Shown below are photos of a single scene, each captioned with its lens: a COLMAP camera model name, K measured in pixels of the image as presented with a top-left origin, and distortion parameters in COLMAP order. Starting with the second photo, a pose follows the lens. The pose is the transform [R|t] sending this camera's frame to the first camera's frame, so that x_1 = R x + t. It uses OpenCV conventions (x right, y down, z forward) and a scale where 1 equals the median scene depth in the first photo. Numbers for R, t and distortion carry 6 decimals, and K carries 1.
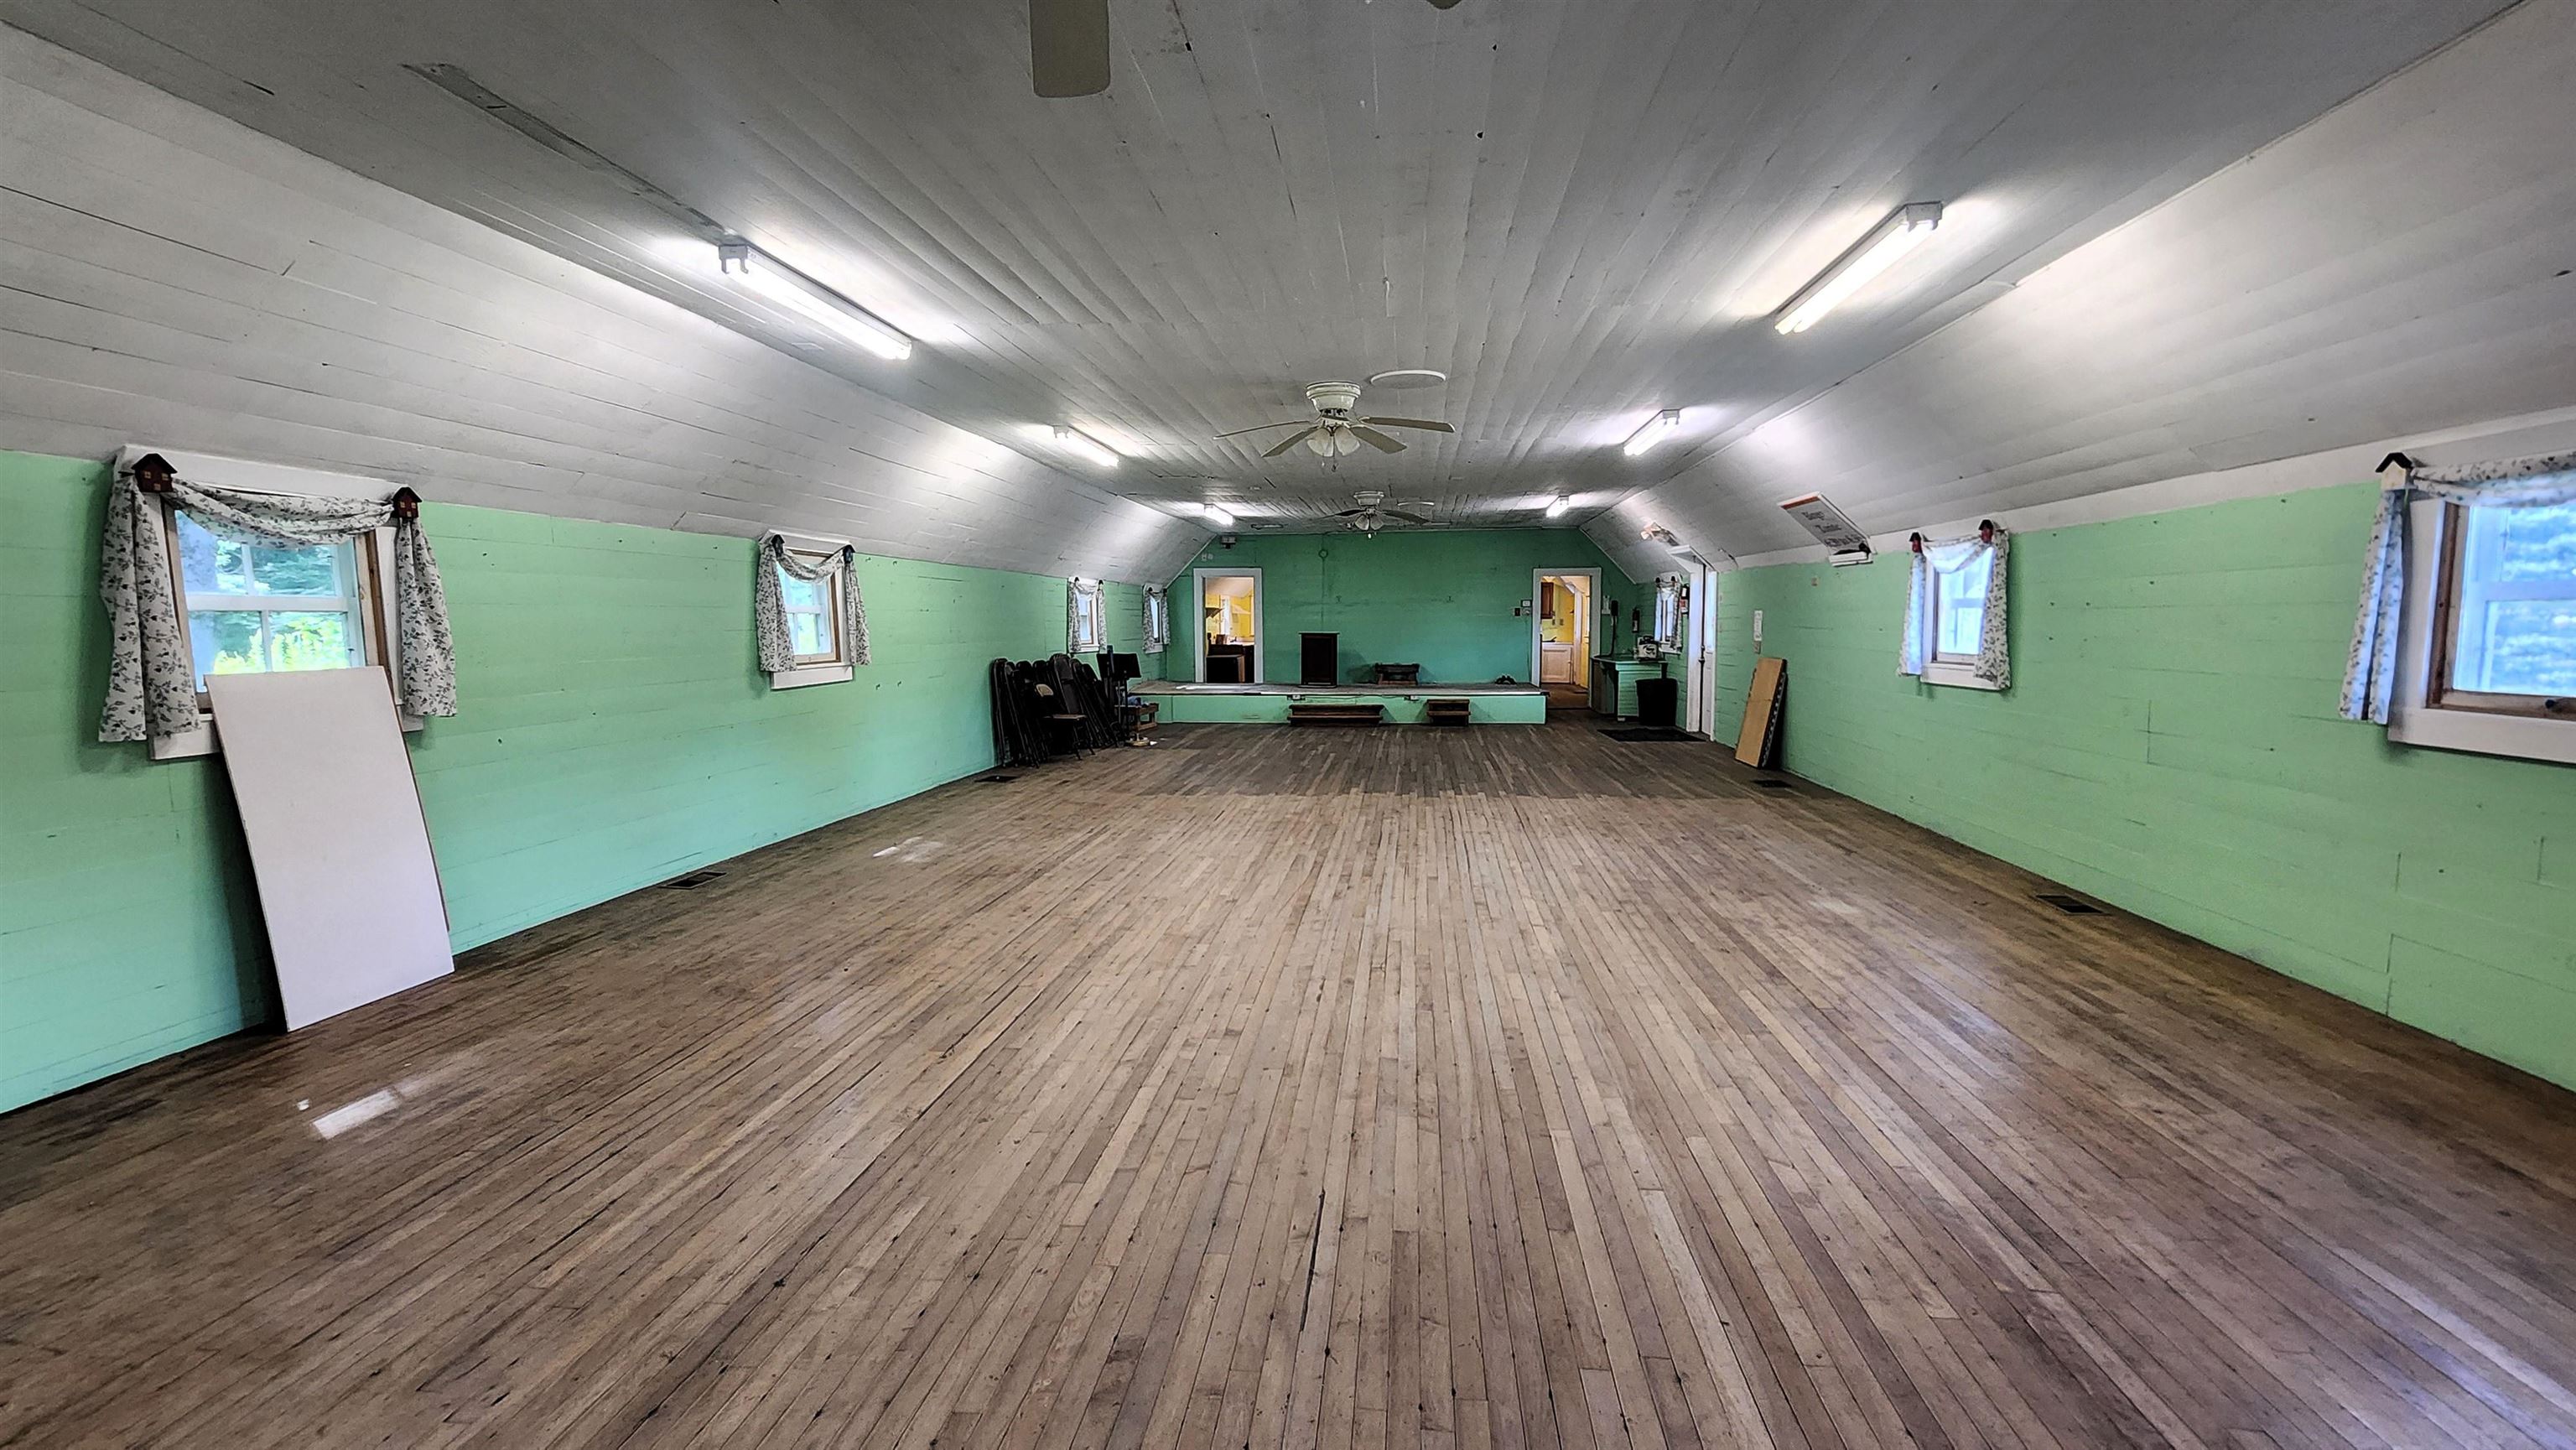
lens RADIAL K [[1117.0, 0, 1318.9], [0, 1117.0, 739.1], [0, 0, 1]] dist [0.000411, -0.000115]
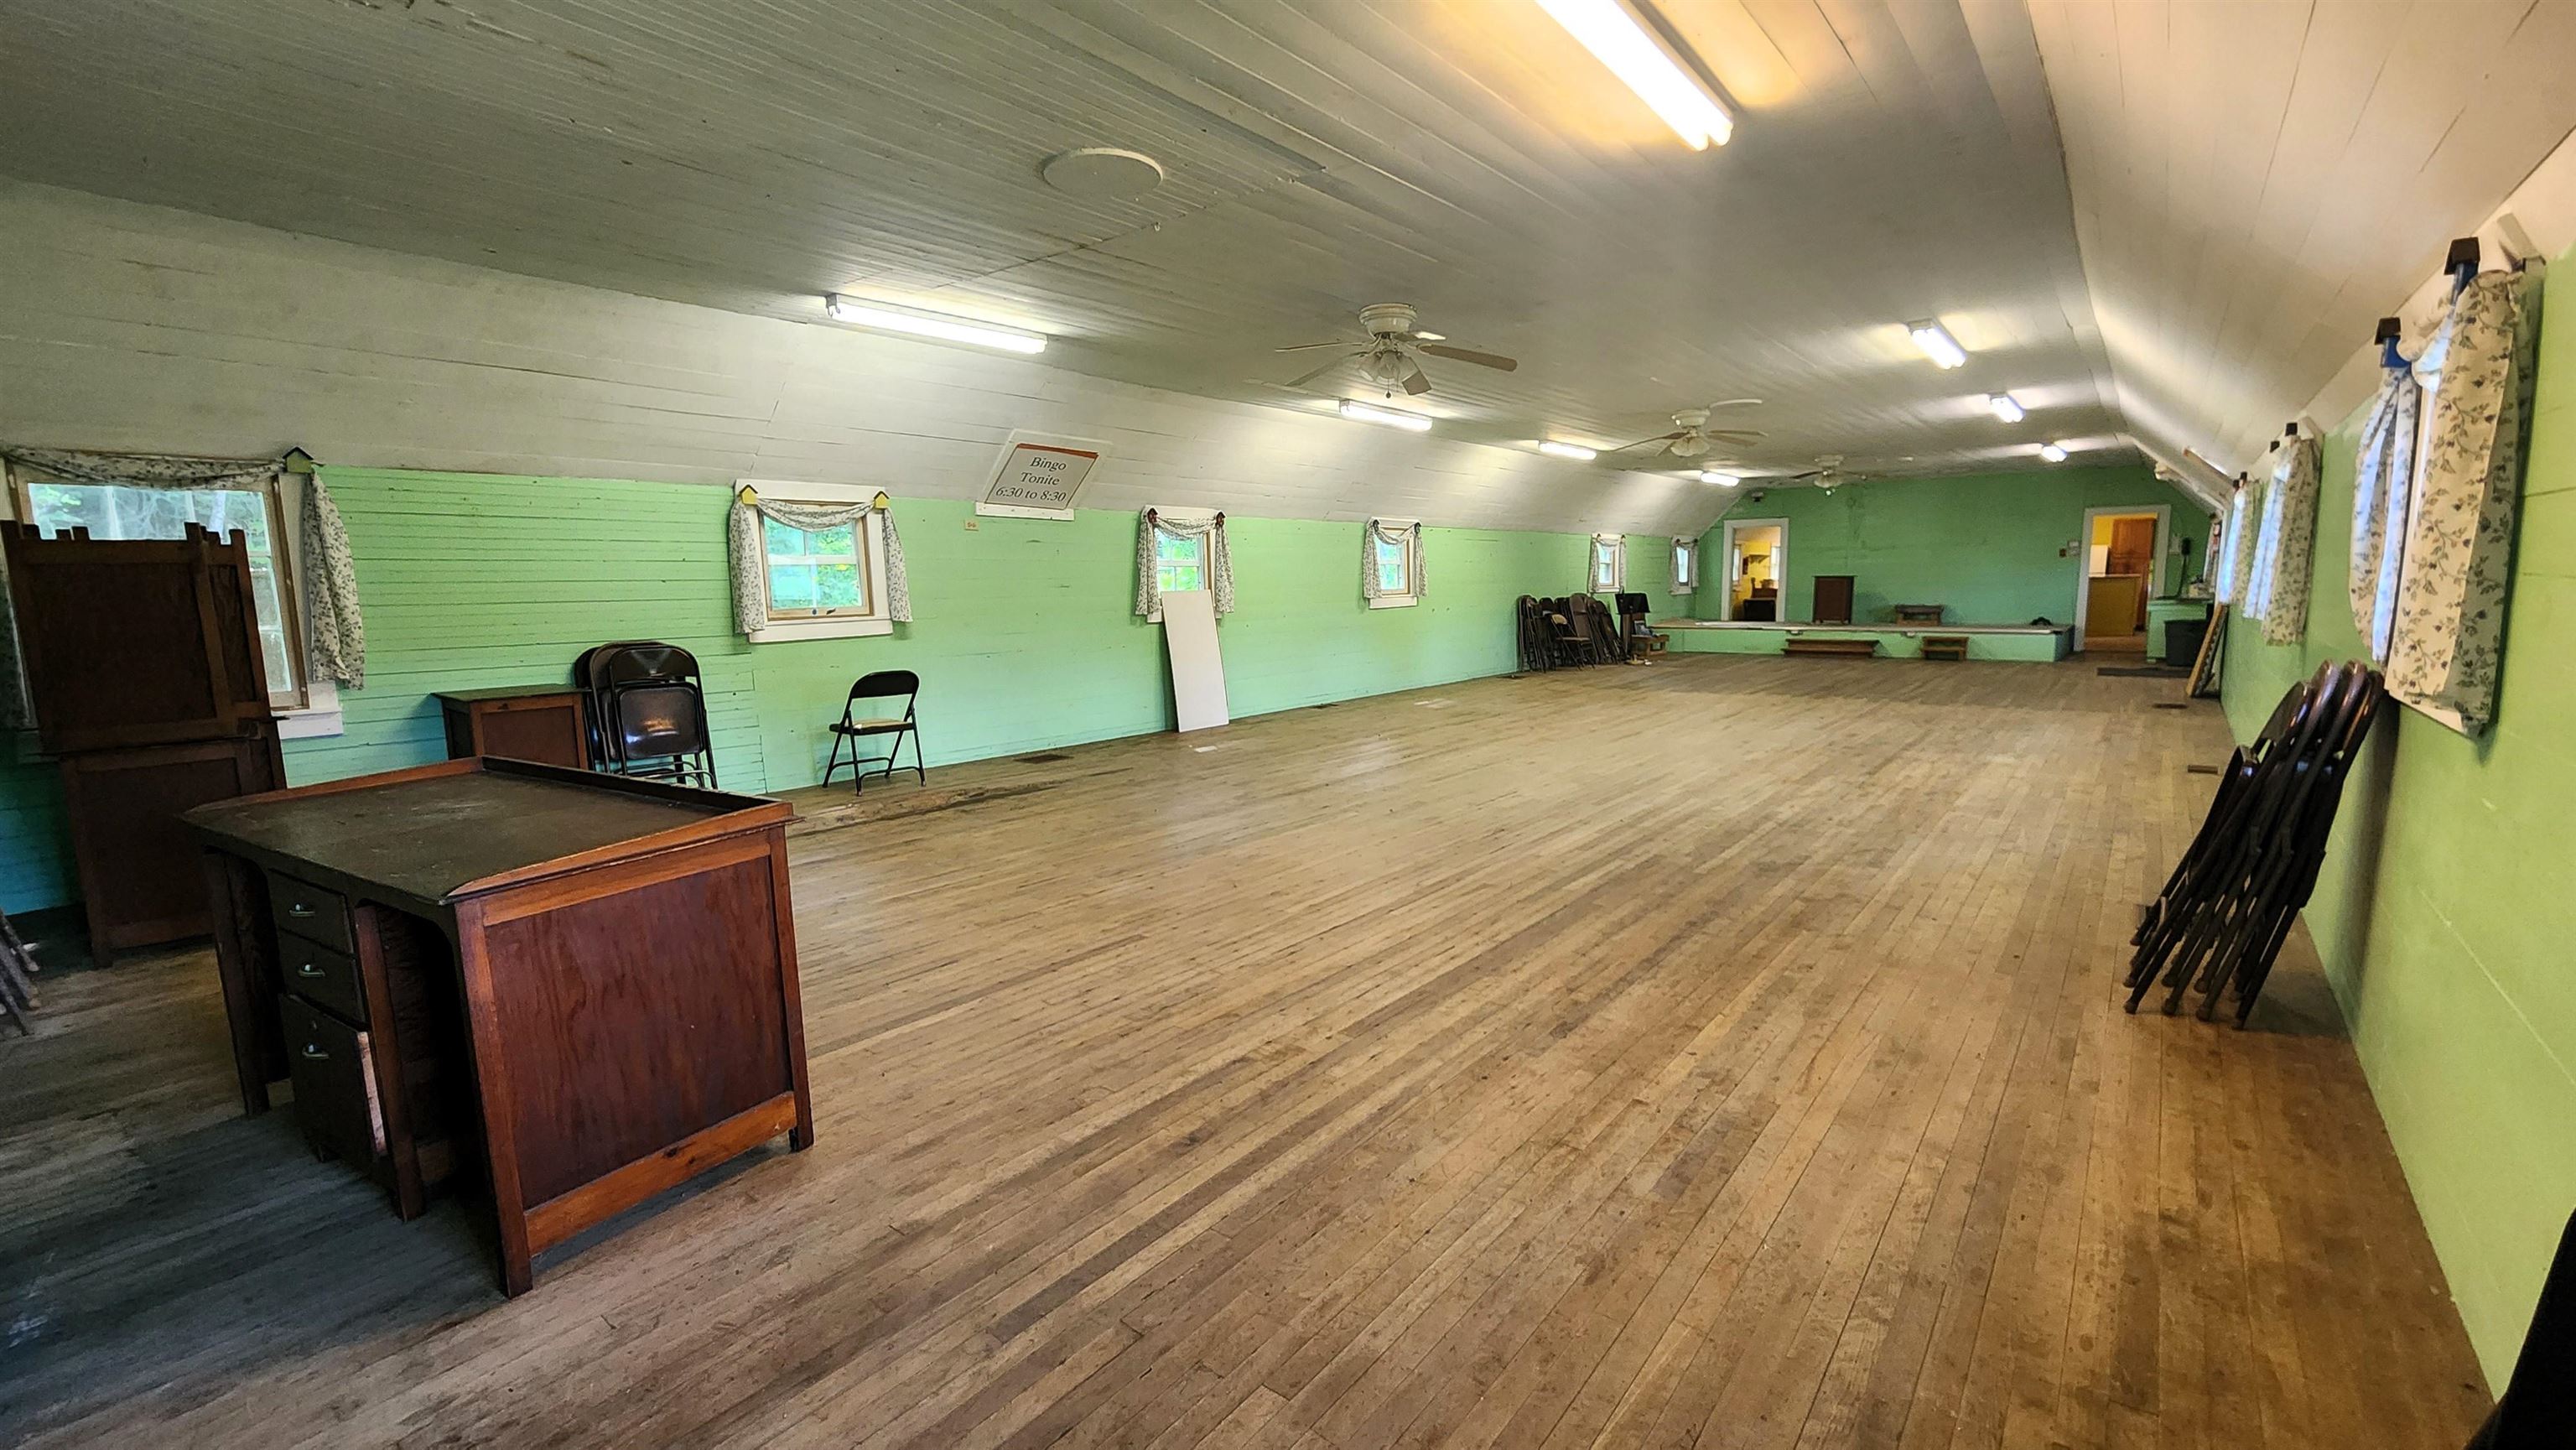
lens RADIAL K [[1117.0, 0, 1318.9], [0, 1117.0, 739.1], [0, 0, 1]] dist [0.000411, -0.000115]
pose [[0.859484, 0.062565, -0.507320, 0.229060], [-0.040296, 0.997686, 0.054770, 0.044703], [0.509572, -0.026631, 0.860016, -0.367487]]
